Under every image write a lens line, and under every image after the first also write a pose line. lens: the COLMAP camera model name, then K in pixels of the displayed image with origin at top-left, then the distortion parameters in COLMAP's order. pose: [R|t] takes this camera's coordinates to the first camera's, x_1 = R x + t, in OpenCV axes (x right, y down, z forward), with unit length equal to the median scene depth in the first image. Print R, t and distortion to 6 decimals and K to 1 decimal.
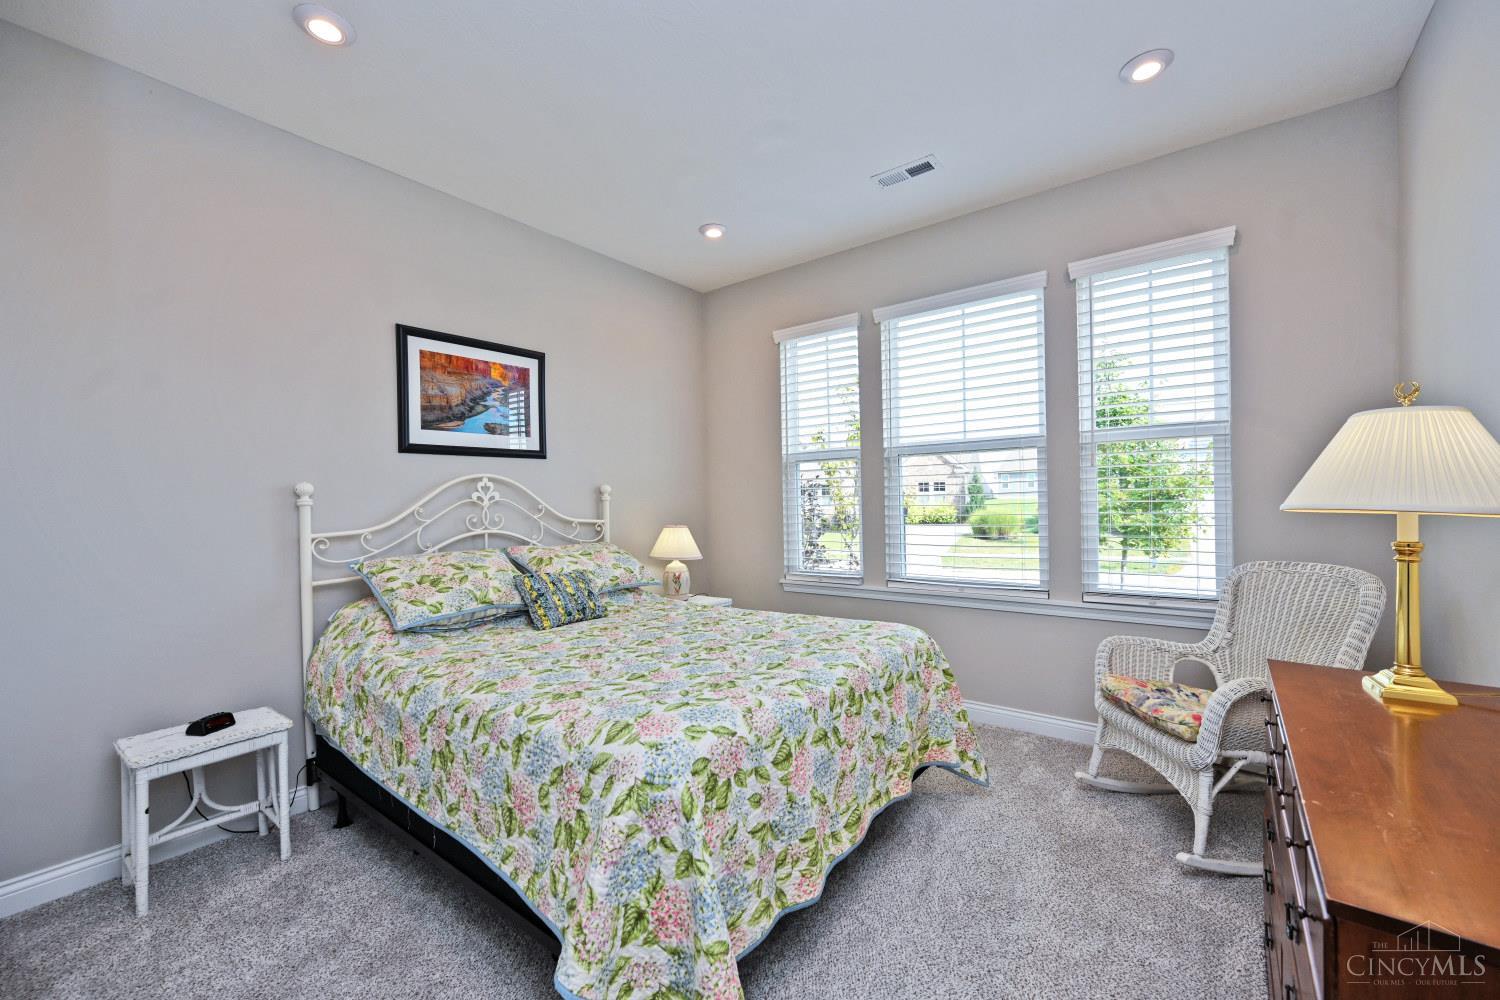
lens RADIAL K [[603.5, 0, 759.8], [0, 603.5, 496.8], [0, 0, 1]] dist [0.000949, 0.000353]
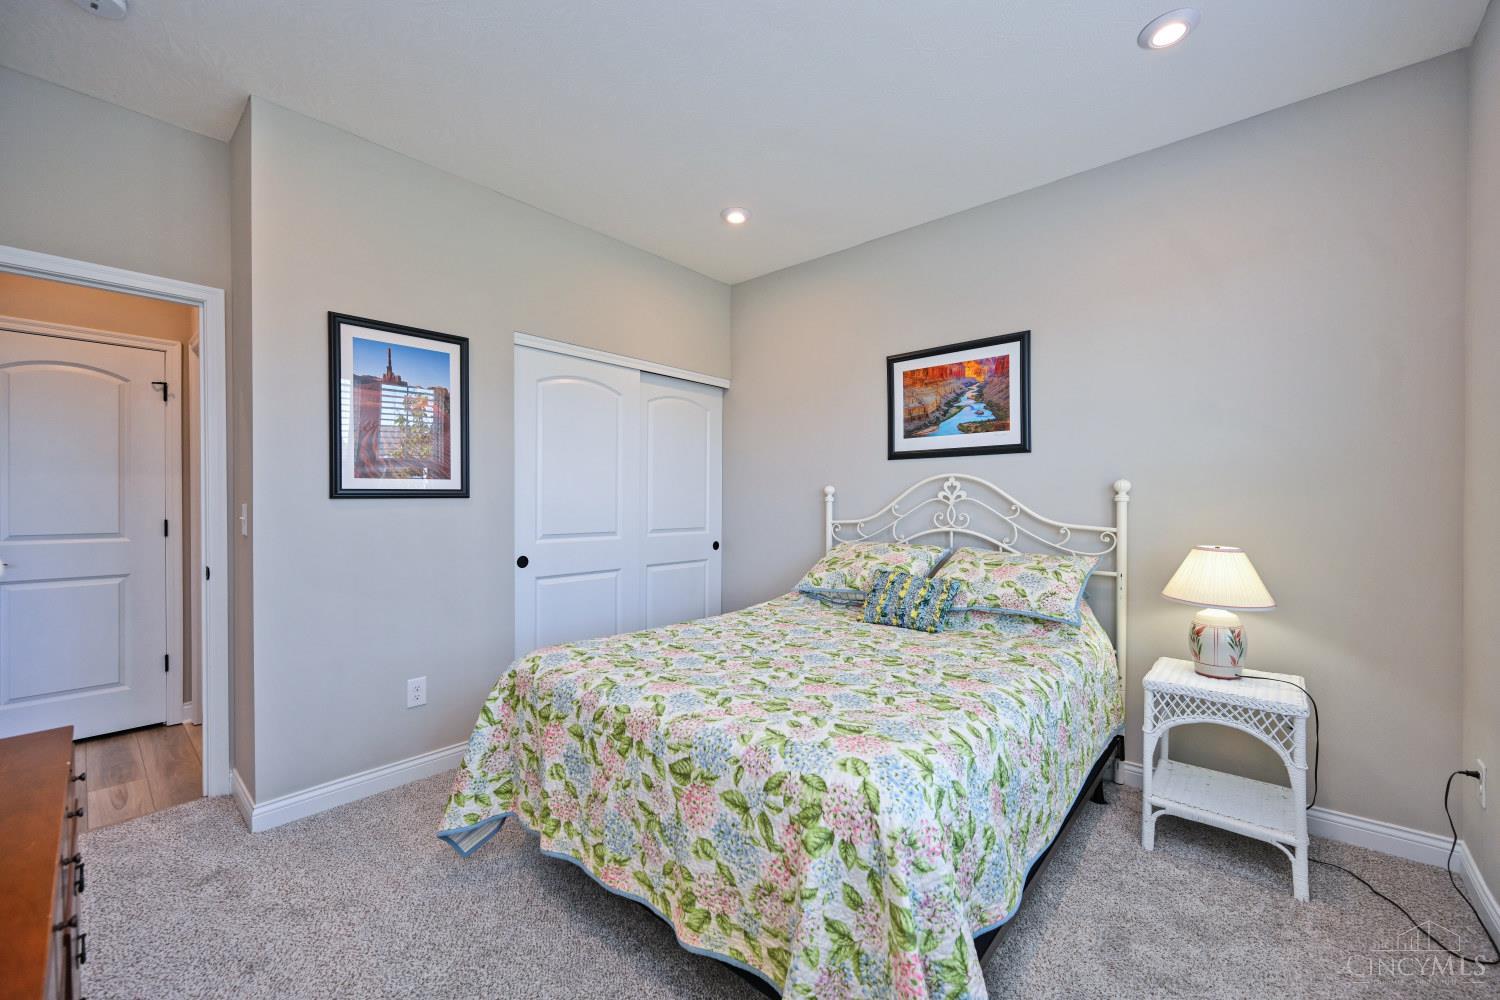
lens RADIAL K [[603.5, 0, 764.0], [0, 603.5, 504.4], [0, 0, 1]] dist [0.000949, 0.000353]
pose [[-0.075293, 0.026687, -0.996804, 0.644896], [0.005236, 0.999639, 0.026368, -0.015480], [0.997148, -0.003234, -0.075406, 0.813439]]
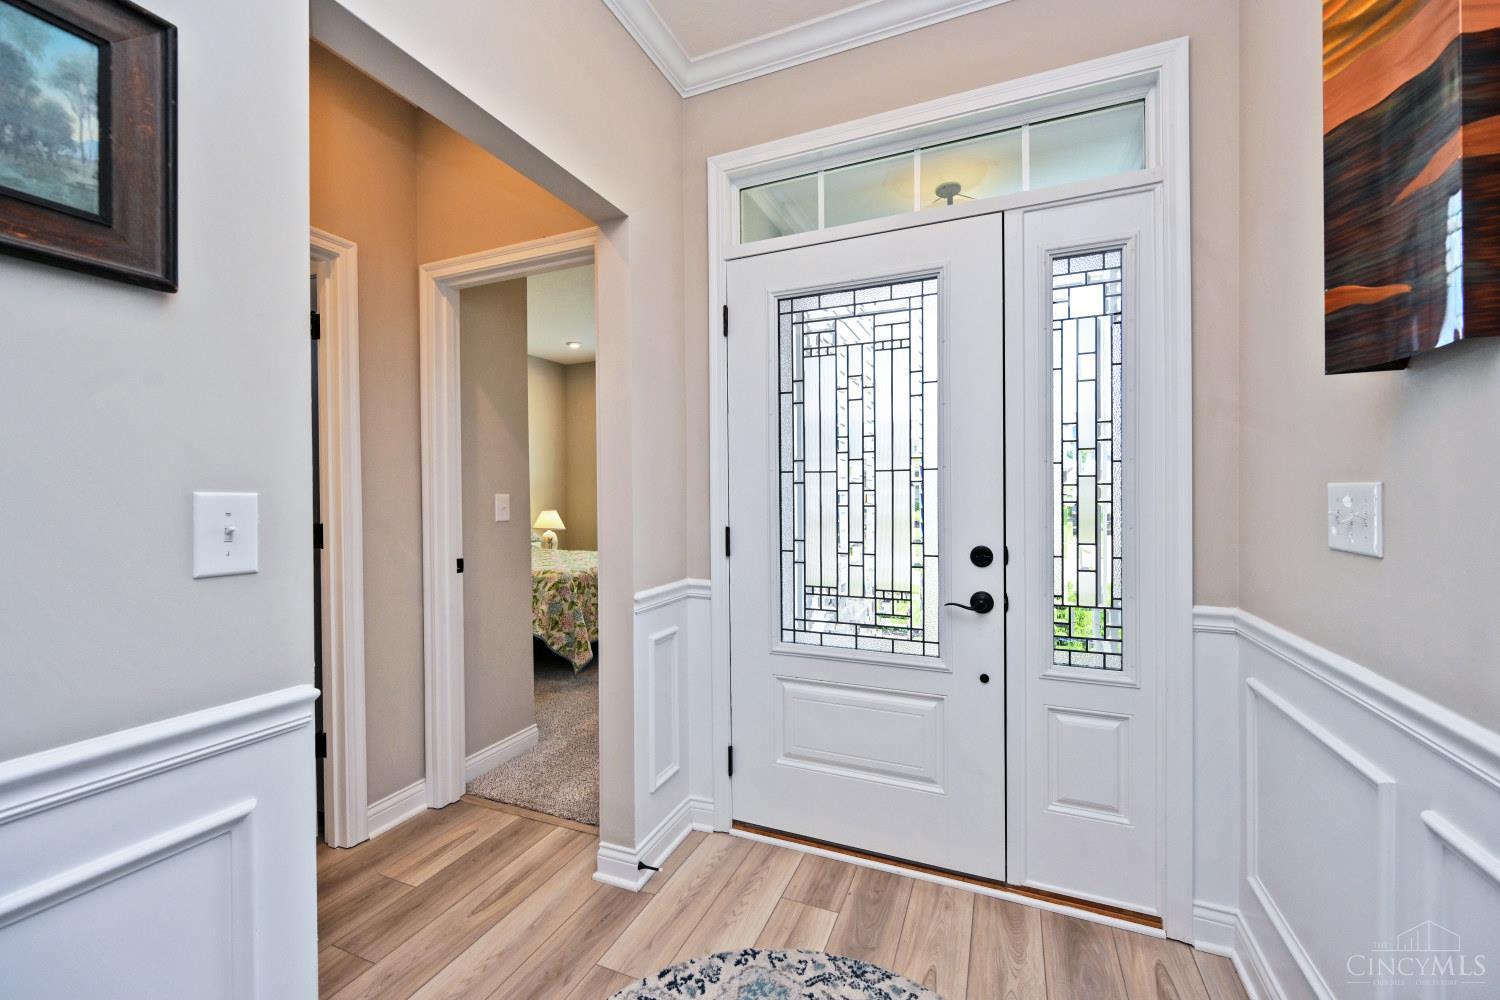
lens RADIAL K [[603.5, 0, 751.9], [0, 603.5, 495.9], [0, 0, 1]] dist [0.000949, 0.000353]
pose [[0.973027, 0.006912, 0.230589, 0.030249], [-0.008357, 0.999951, 0.005293, -0.006188], [-0.230542, -0.007077, 0.973037, -1.023598]]
